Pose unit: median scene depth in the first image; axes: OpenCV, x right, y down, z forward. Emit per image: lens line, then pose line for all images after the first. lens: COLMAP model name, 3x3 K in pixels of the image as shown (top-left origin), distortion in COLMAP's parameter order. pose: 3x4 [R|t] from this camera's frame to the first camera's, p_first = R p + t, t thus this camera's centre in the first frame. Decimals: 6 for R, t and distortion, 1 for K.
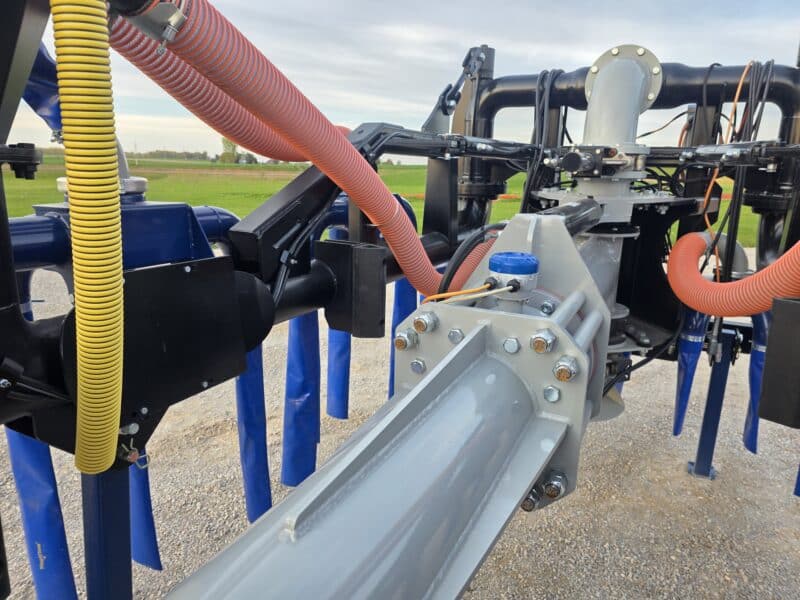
lens RADIAL K [[532.7, 0, 400.8], [0, 532.7, 284.6], [0, 0, 1]] dist [0.066808, -0.074148]
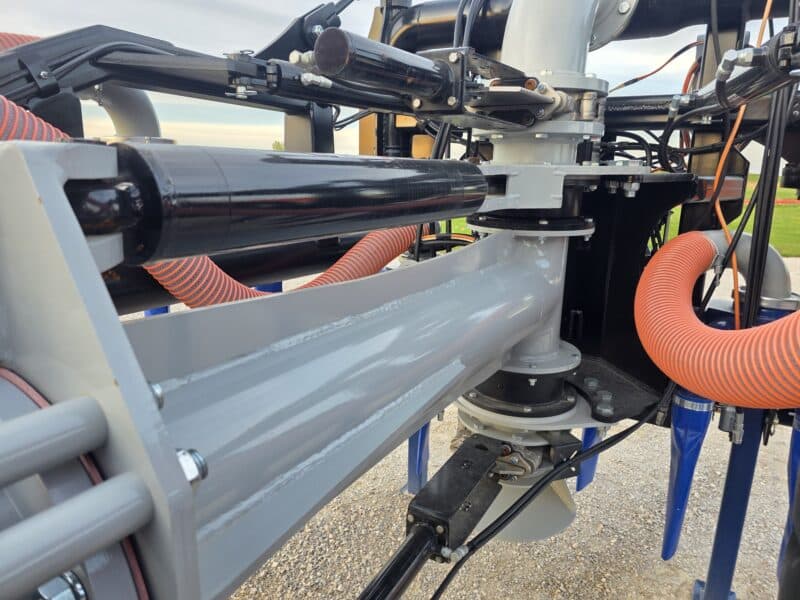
lens RADIAL K [[532.7, 0, 400.8], [0, 532.7, 284.6], [0, 0, 1]] dist [0.066808, -0.074148]
pose [[0.996774, 0.016367, -0.078574, 0.257650], [-0.017309, 0.999786, -0.011321, -0.023593], [0.078371, 0.012644, 0.996844, 0.365178]]
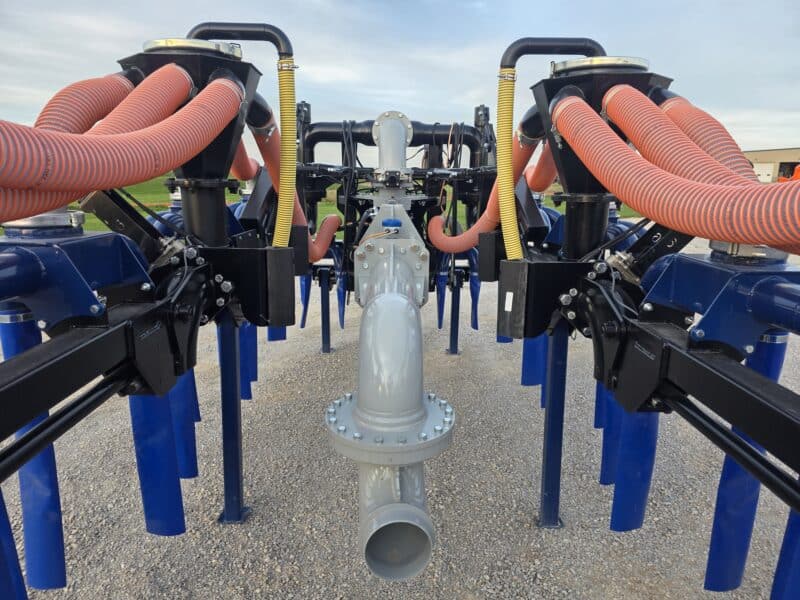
lens RADIAL K [[527.2, 0, 399.7], [0, 527.2, 279.0], [0, 0, 1]] dist [0.066582, -0.058757]
pose [[0.886575, -0.100051, 0.451635, -0.385322], [0.109342, 0.993989, 0.005557, 0.089967], [-0.449476, 0.044456, 0.892185, -0.510367]]
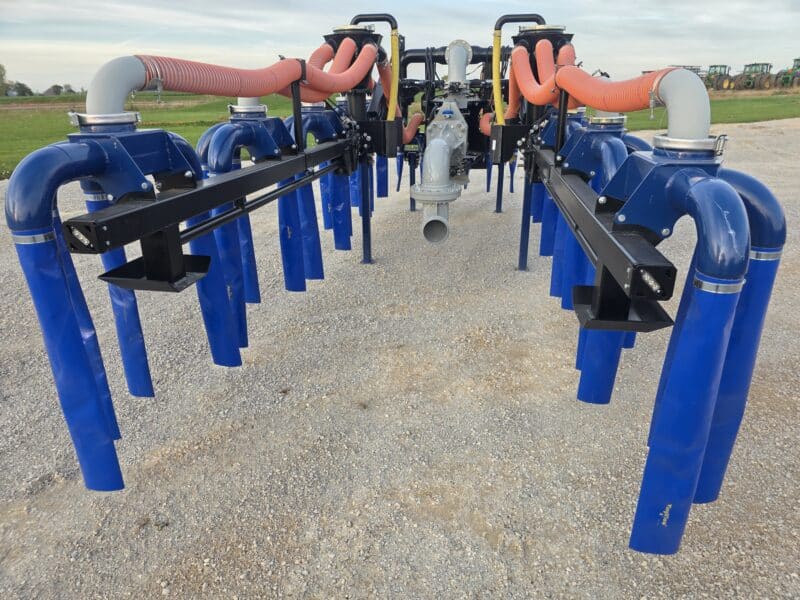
lens RADIAL K [[532.7, 0, 400.8], [0, 532.7, 284.6], [0, 0, 1]] dist [0.066808, -0.074148]
pose [[0.950525, -0.138014, 0.278308, -0.721754], [0.099967, 0.984130, 0.146610, 0.305690], [-0.294125, -0.111534, 0.949237, -1.487052]]
